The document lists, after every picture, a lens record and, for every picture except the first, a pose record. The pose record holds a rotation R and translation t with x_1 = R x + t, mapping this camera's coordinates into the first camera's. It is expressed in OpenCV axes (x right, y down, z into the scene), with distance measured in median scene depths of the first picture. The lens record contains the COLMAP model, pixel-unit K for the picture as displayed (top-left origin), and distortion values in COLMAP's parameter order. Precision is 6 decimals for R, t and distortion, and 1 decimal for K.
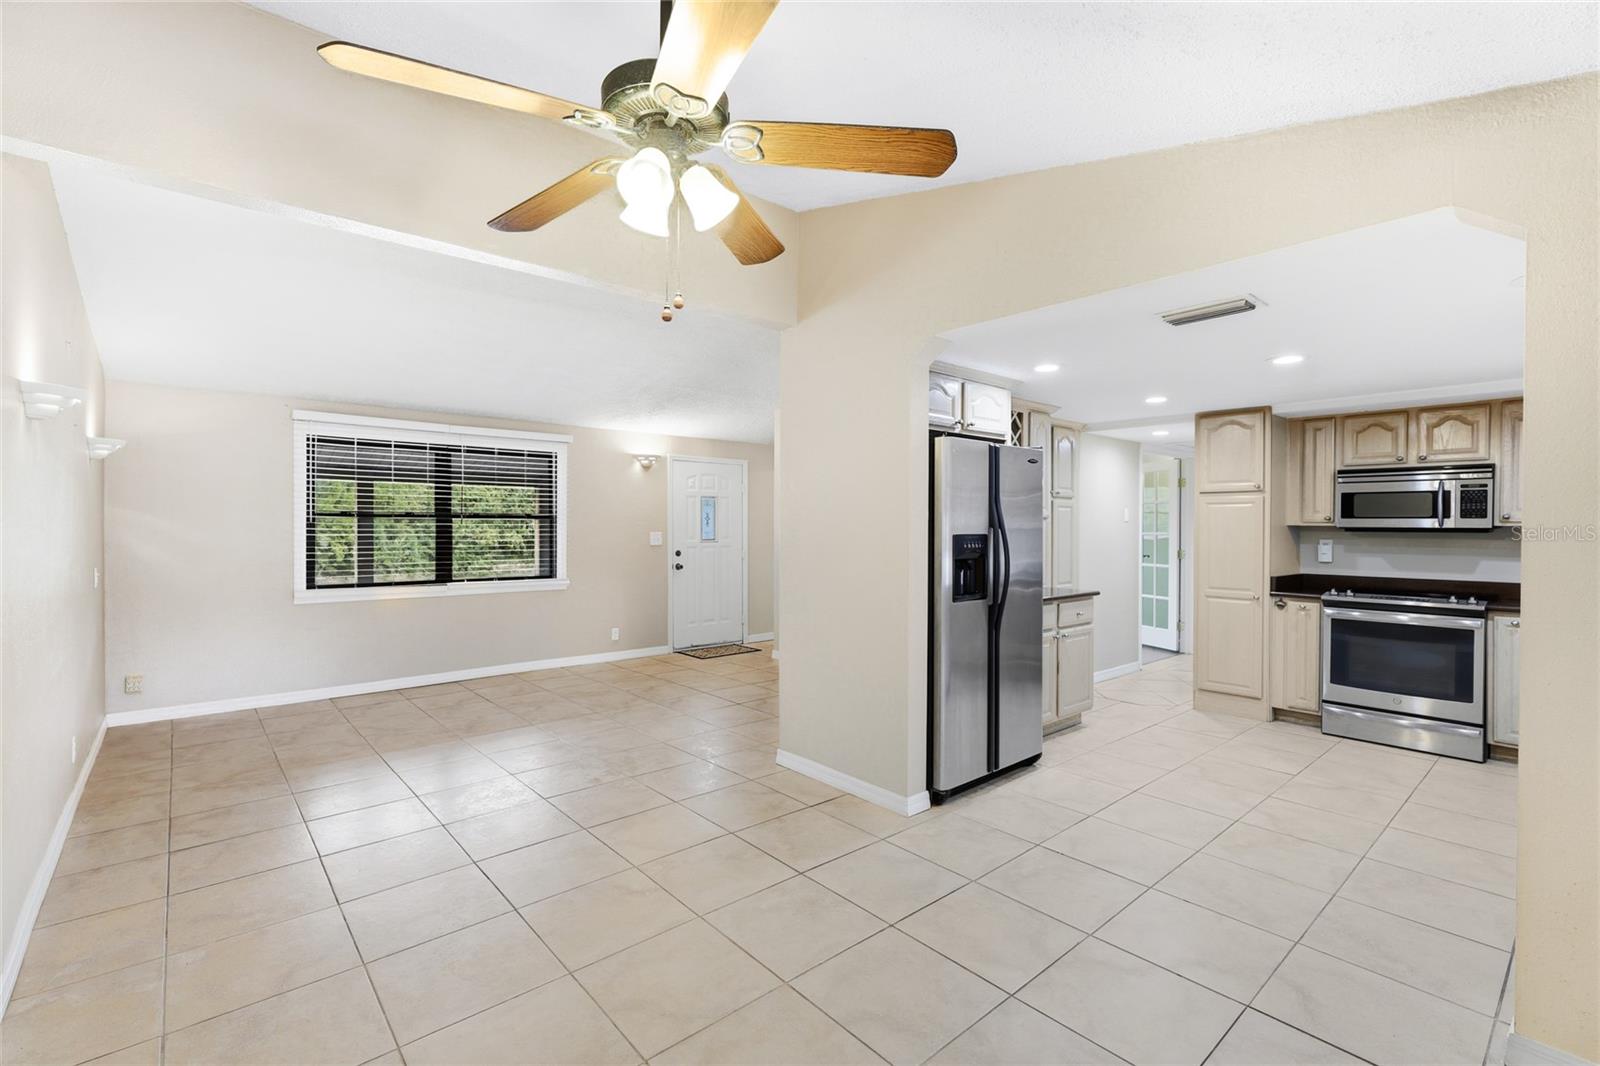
lens RADIAL K [[721.9, 0, 806.6], [0, 721.9, 530.2], [0, 0, 1]] dist [0.005419, -0.000216]
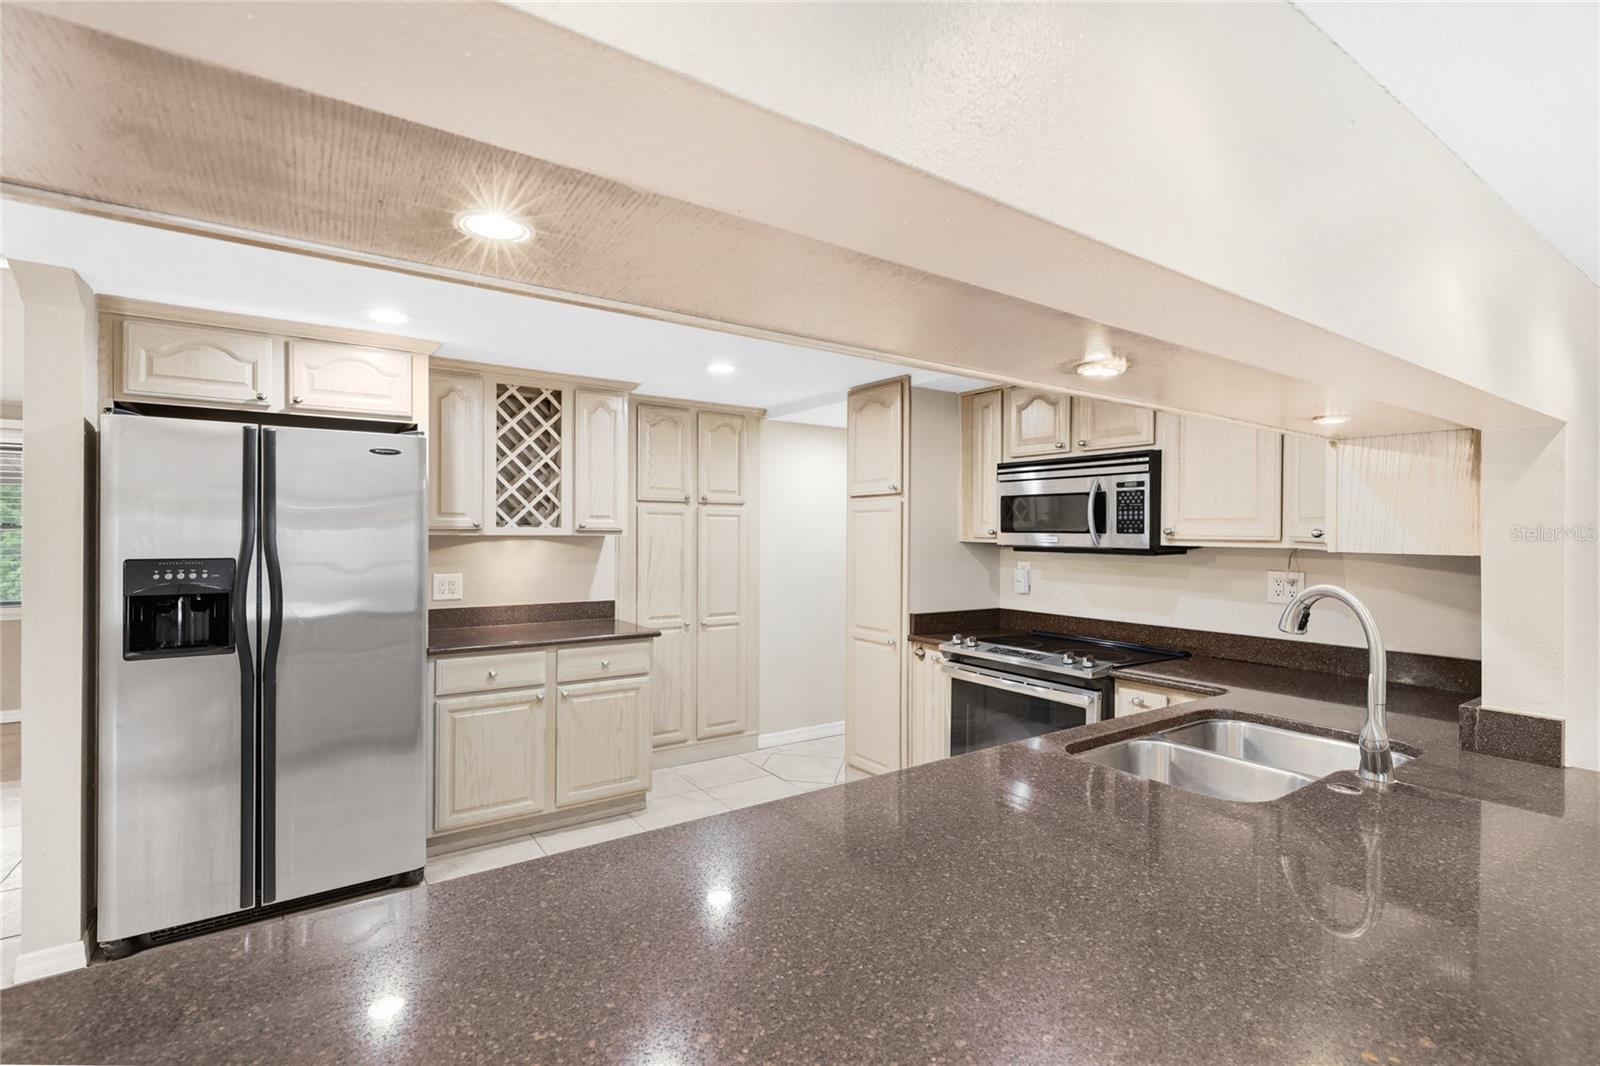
lens RADIAL K [[721.9, 0, 806.8], [0, 721.9, 536.1], [0, 0, 1]] dist [0.005419, -0.000216]
pose [[0.993107, 0.002213, -0.117187, 0.636165], [-0.002613, 0.999991, -0.003257, -0.010340], [0.117178, 0.003541, 0.993105, 0.284155]]
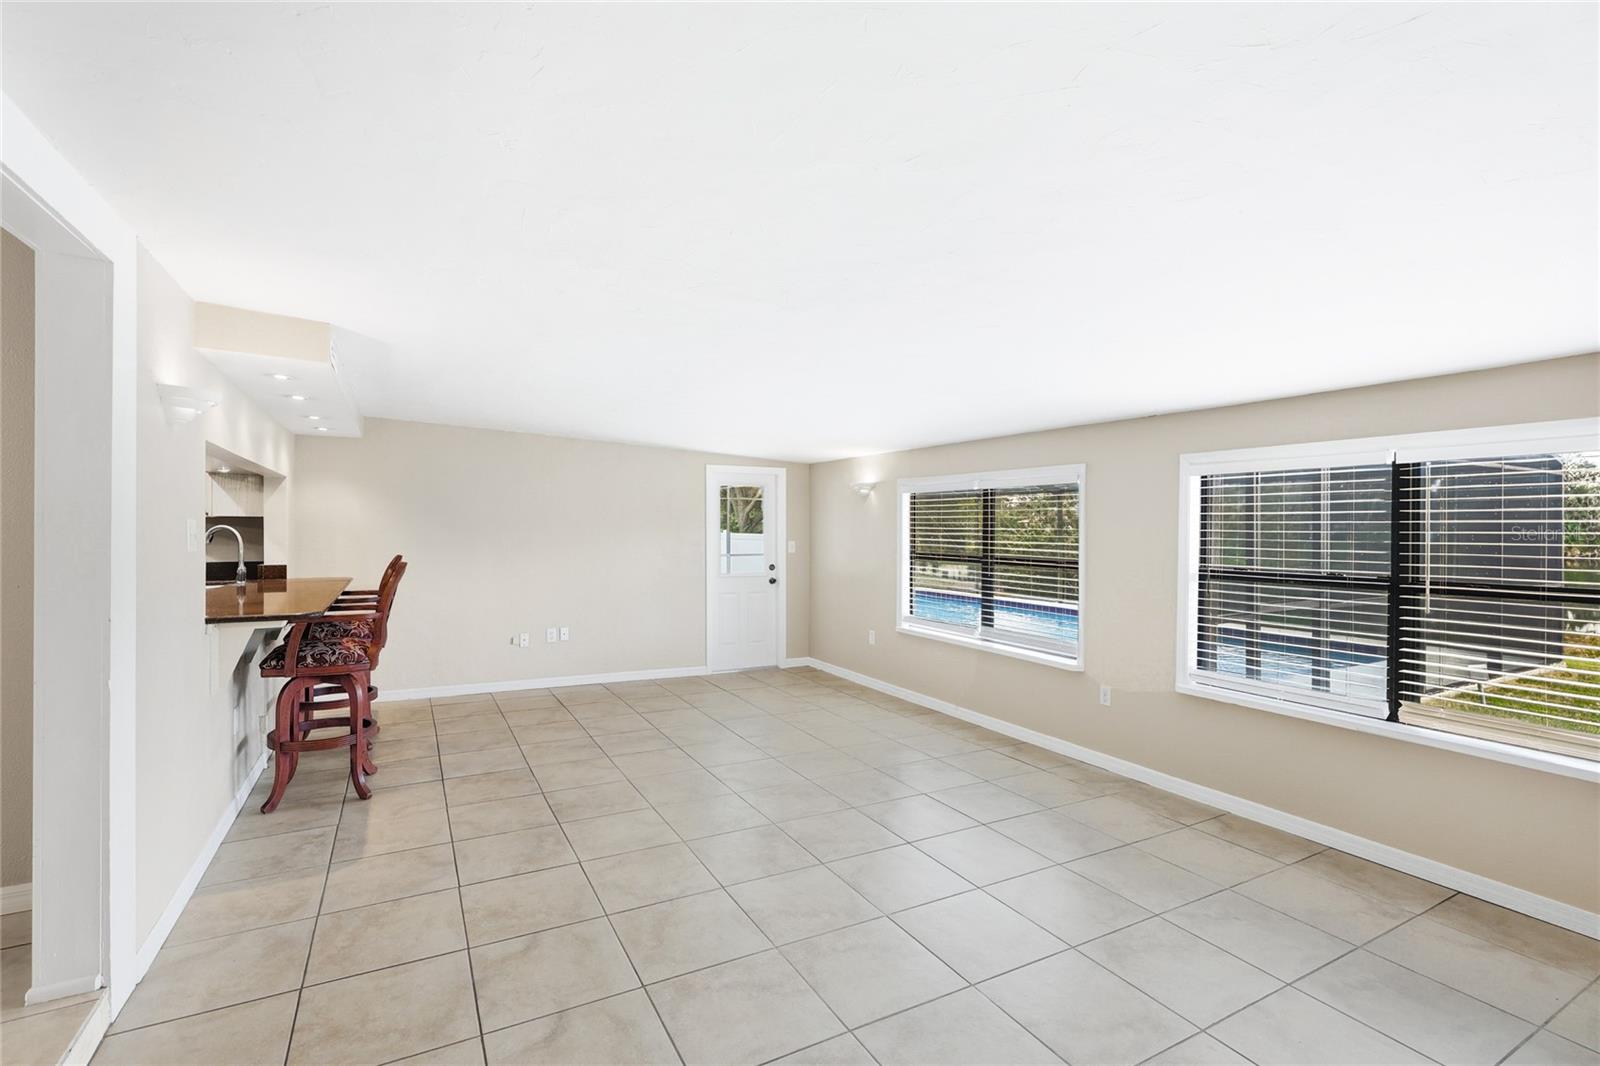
lens RADIAL K [[721.9, 0, 793.7], [0, 721.9, 527.6], [0, 0, 1]] dist [0.005419, -0.000216]
pose [[0.215903, -0.002064, 0.976413, 0.056106], [0.005835, 0.999983, 0.000824, 0.016861], [-0.976397, 0.005519, 0.215911, -0.315258]]
